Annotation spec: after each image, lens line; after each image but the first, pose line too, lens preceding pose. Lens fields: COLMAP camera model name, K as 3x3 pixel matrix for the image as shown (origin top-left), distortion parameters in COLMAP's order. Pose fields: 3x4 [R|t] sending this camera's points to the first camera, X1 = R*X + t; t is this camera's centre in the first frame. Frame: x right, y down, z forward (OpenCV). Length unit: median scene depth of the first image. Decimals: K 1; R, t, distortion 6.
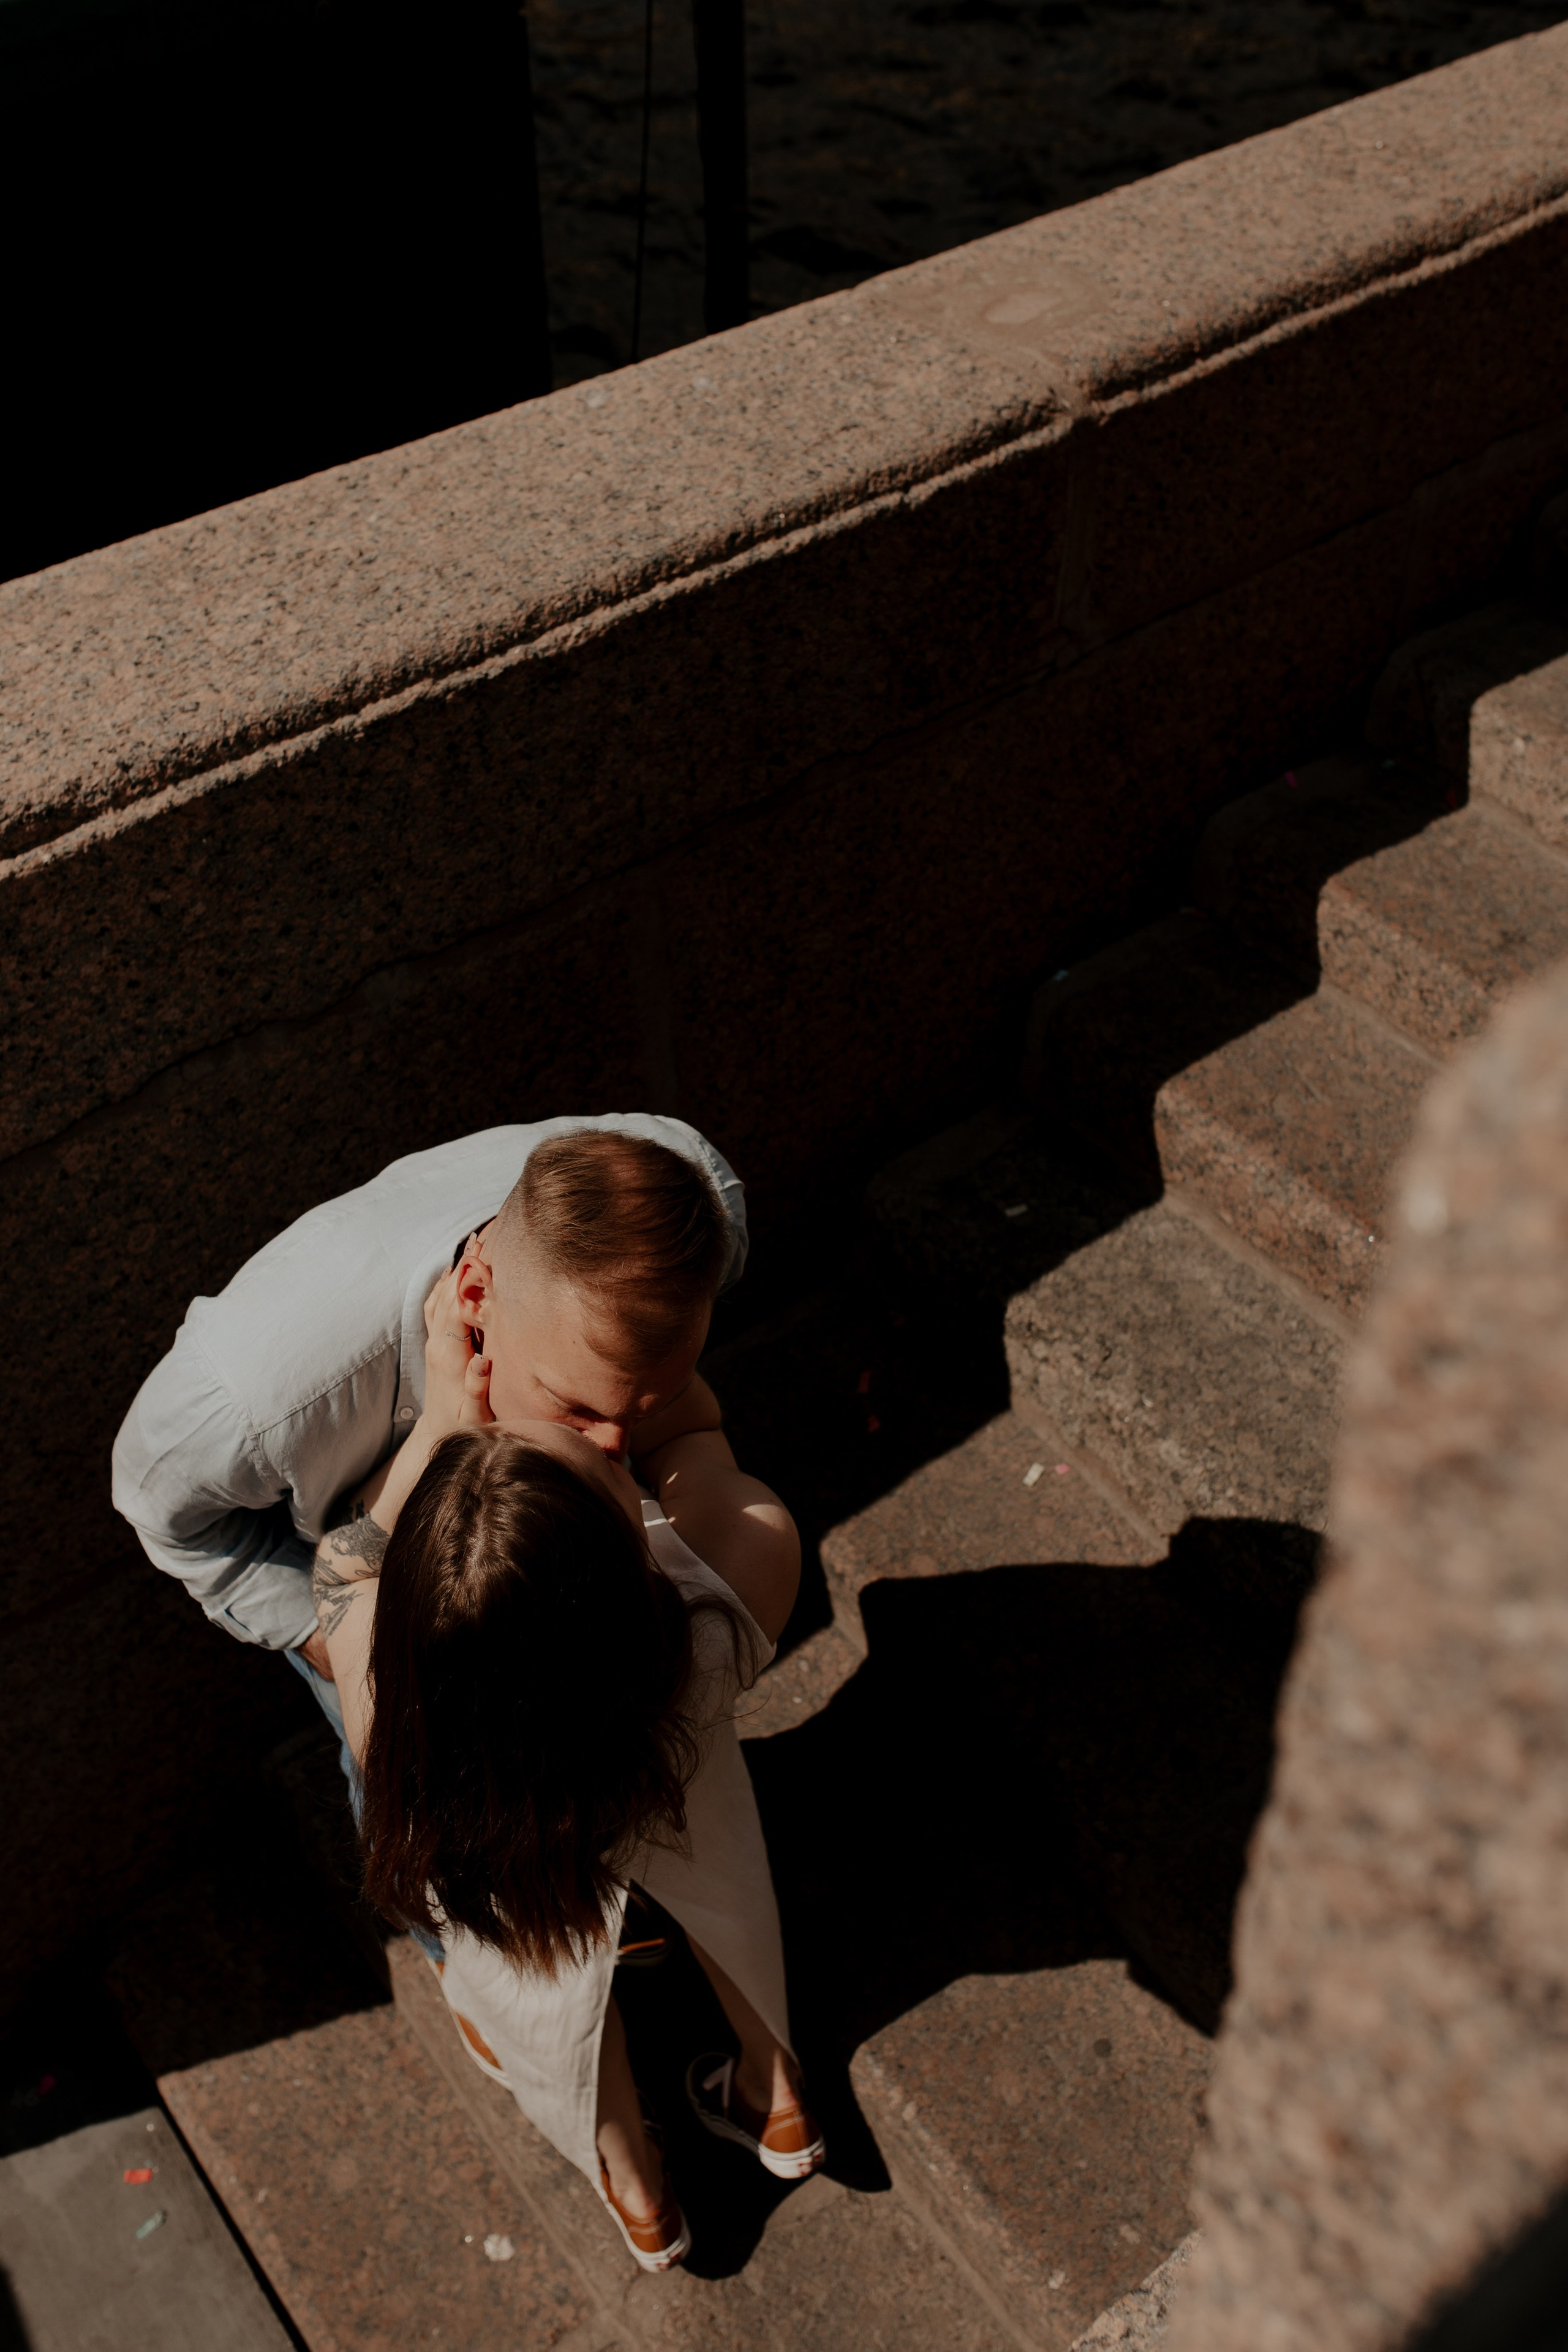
lens RADIAL K [[2447.5, 0, 784.0], [0, 2447.5, 1176.0], [0, 0, 1]] dist [-0.010570, 0.097104]
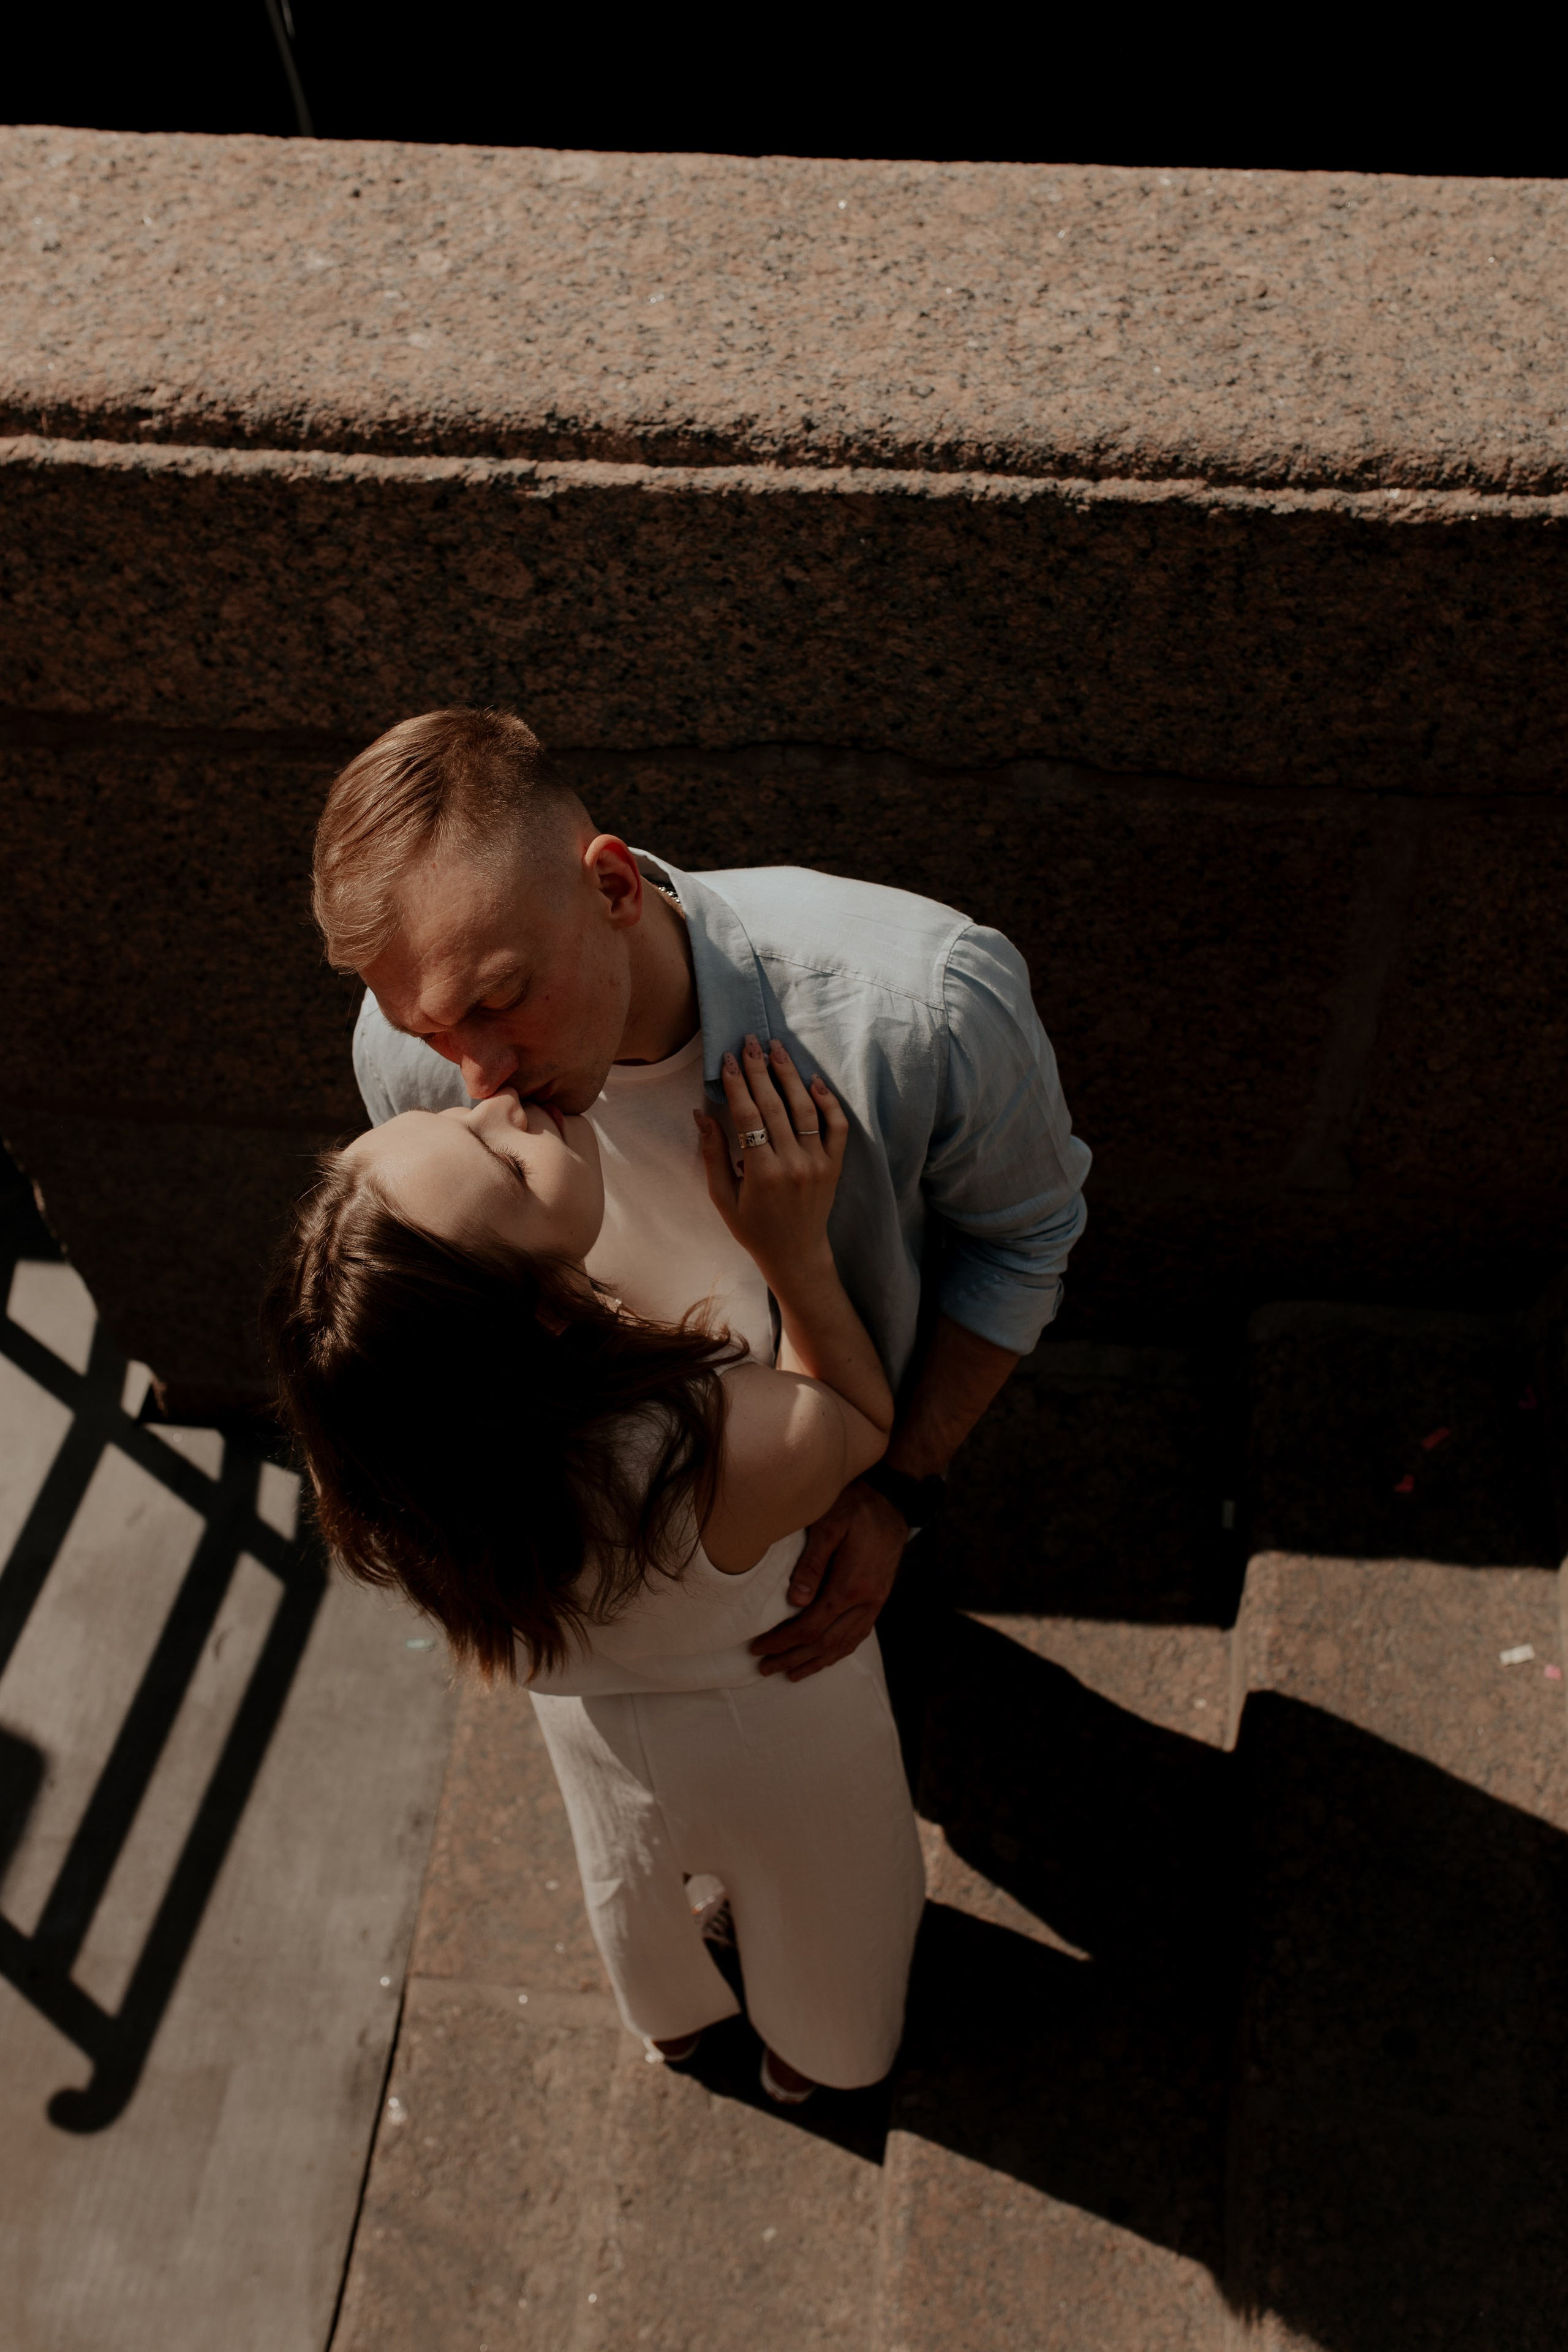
lens RADIAL K [[2281.9, 0, 764.7], [0, 2281.9, 1167.6], [0, 0, 1]] dist [-0.018470, 0.126008]
pose [[0.706504, 0.571009, -0.418092, 0.198872], [-0.465813, 0.819954, 0.332707, -0.201907], [0.532795, -0.040306, 0.845284, 0.278877]]
